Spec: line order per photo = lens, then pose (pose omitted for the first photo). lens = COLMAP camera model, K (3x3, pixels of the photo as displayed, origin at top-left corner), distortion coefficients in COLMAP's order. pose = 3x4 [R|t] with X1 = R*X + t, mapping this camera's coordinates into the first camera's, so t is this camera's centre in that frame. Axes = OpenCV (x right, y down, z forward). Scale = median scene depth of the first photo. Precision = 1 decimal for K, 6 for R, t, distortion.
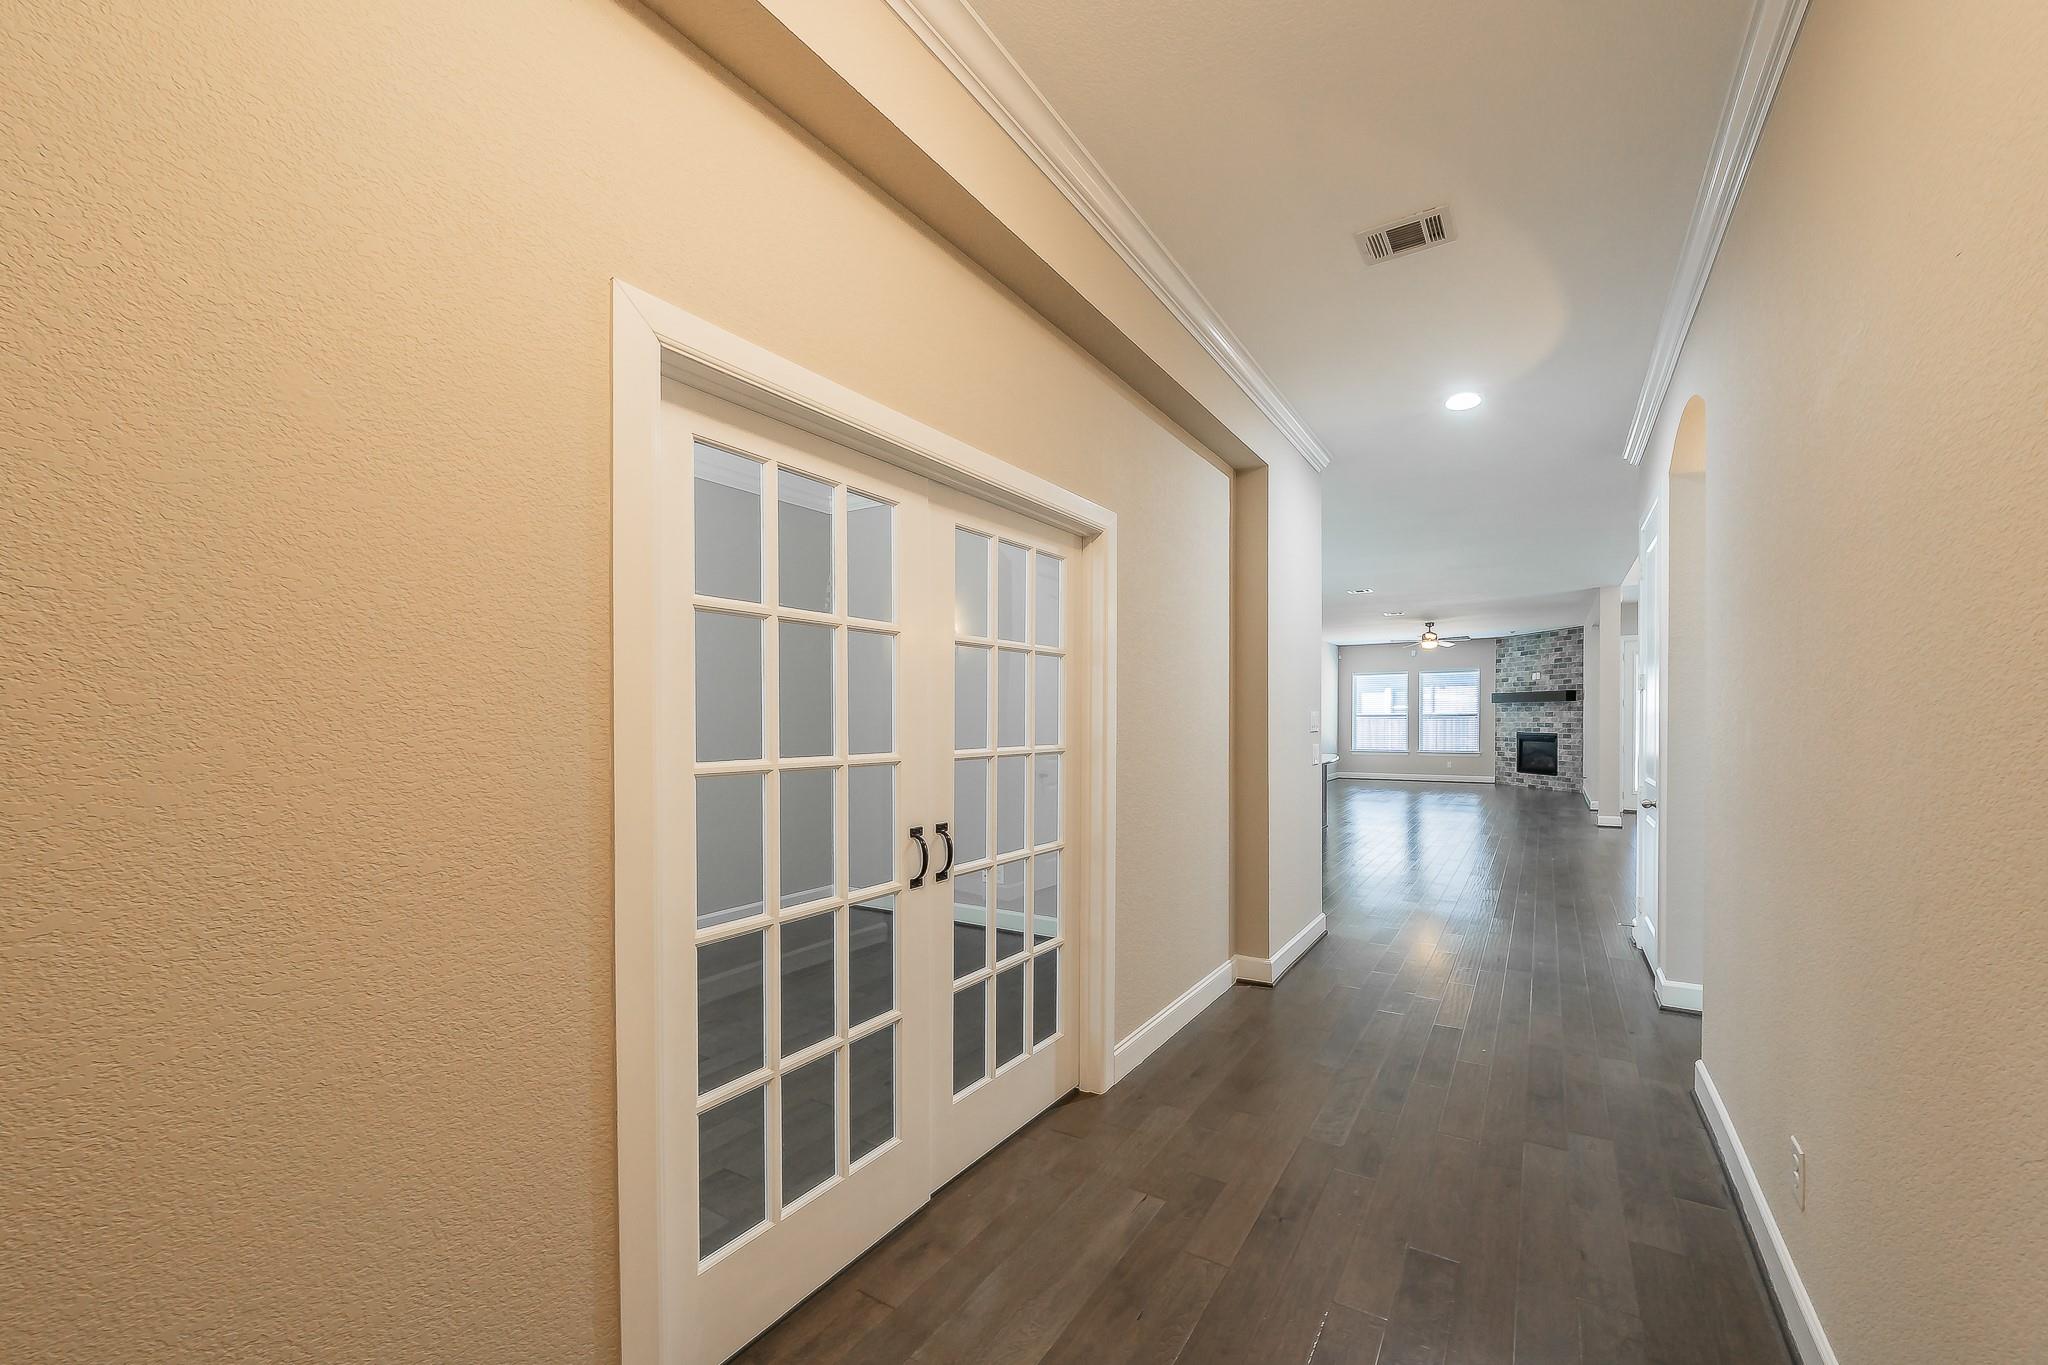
lens RADIAL K [[745.2, 0, 1136.5], [0, 745.2, 731.0], [0, 0, 1]] dist [-0.000040, 0.000004]
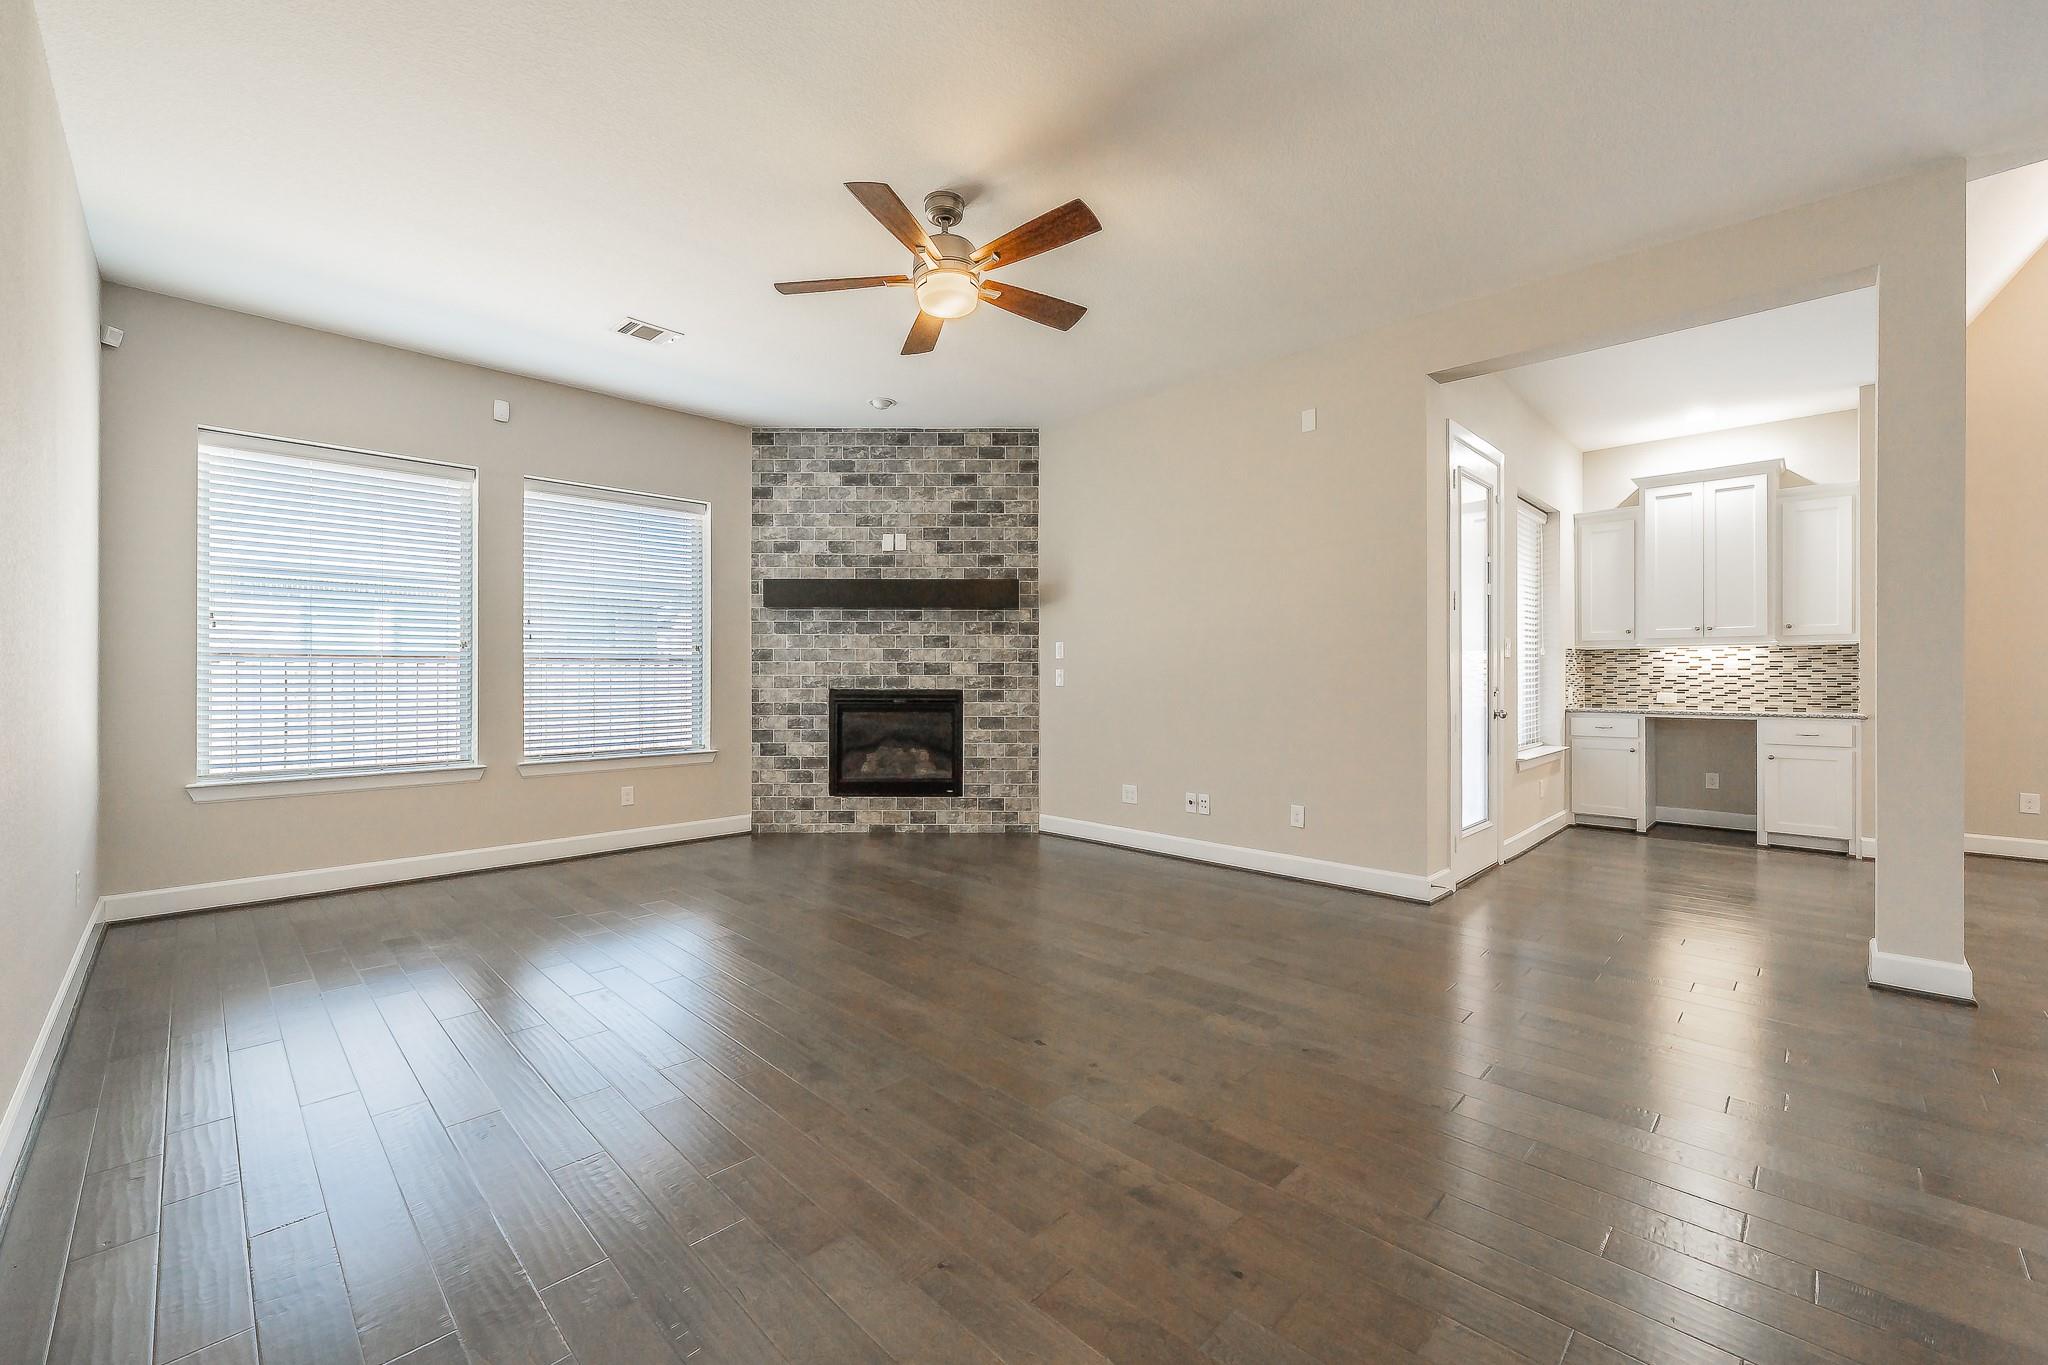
lens RADIAL K [[819.7, 0, 1026.9], [0, 819.7, 678.0], [0, 0, 1]] dist [-0.000145, 0.000019]
pose [[0.274784, 0.002423, 0.961503, 0.148723], [0.014491, 0.999873, -0.006661, 0.000518], [-0.961397, 0.015764, 0.274714, 0.821461]]
